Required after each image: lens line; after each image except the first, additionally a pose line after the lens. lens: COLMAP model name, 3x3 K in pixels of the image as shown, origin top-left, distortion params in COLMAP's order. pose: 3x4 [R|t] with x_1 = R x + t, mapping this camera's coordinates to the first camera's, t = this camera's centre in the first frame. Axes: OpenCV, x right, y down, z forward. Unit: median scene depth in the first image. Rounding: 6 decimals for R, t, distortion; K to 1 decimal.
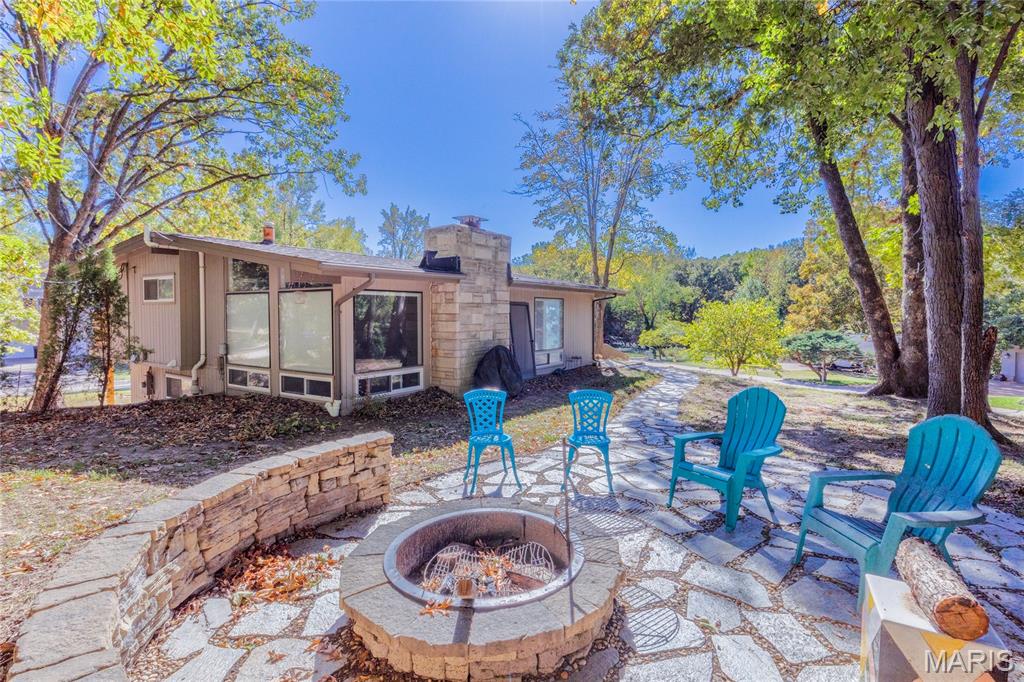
lens RADIAL K [[459.4, 0, 505.0], [0, 459.4, 321.2], [0, 0, 1]] dist [0.008255, 0.000163]
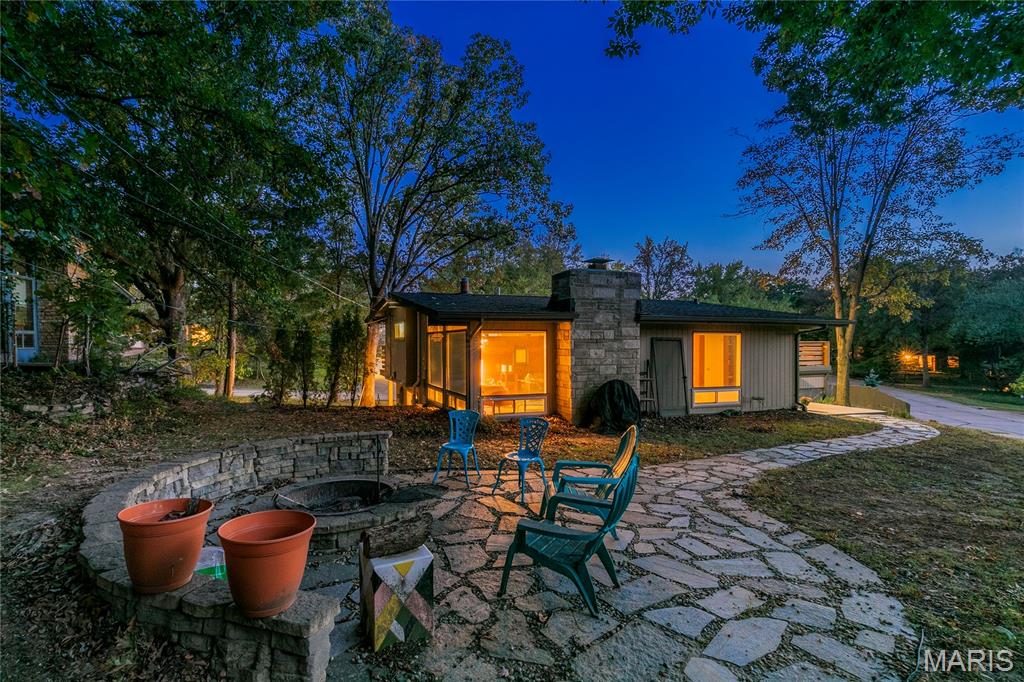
lens RADIAL K [[459.4, 0, 504.5], [0, 459.4, 343.8], [0, 0, 1]] dist [0.008255, 0.000163]
pose [[0.829072, 0.002406, -0.559136, 0.348765], [-0.013041, 0.999802, -0.015035, -0.009591], [0.558989, 0.019757, 0.828939, -0.014615]]
